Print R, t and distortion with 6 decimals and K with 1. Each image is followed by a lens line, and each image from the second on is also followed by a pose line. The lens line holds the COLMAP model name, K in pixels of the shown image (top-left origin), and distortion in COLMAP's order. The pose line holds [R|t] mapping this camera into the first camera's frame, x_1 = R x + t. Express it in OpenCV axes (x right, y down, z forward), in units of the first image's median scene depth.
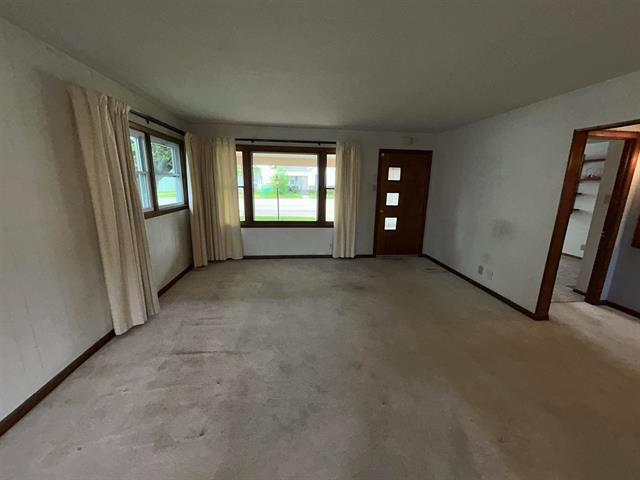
lens RADIAL K [[257.9, 0, 317.8], [0, 257.9, 241.3], [0, 0, 1]] dist [-0.000164, -0.000611]
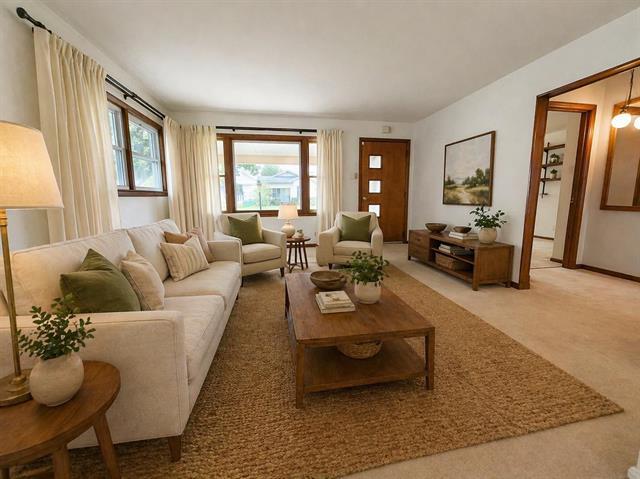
lens RADIAL K [[259.4, 0, 317.9], [0, 259.4, 236.0], [0, 0, 1]] dist [-0.007996, 0.000298]
pose [[0.997553, -0.031085, 0.062631, -0.003575], [0.035673, 0.996655, -0.073524, 0.105336], [-0.060136, 0.075579, 0.995325, 0.013243]]
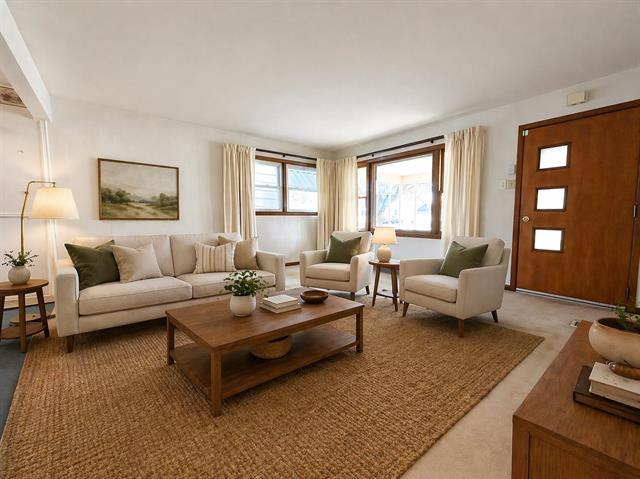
lens RADIAL K [[259.4, 0, 314.3], [0, 259.4, 236.5], [0, 0, 1]] dist [-0.007996, 0.000298]
pose [[0.536993, 0.043463, -0.842466, 0.544873], [-0.175521, 0.982572, -0.061187, 0.060775], [0.825125, 0.180727, 0.535263, 0.260127]]
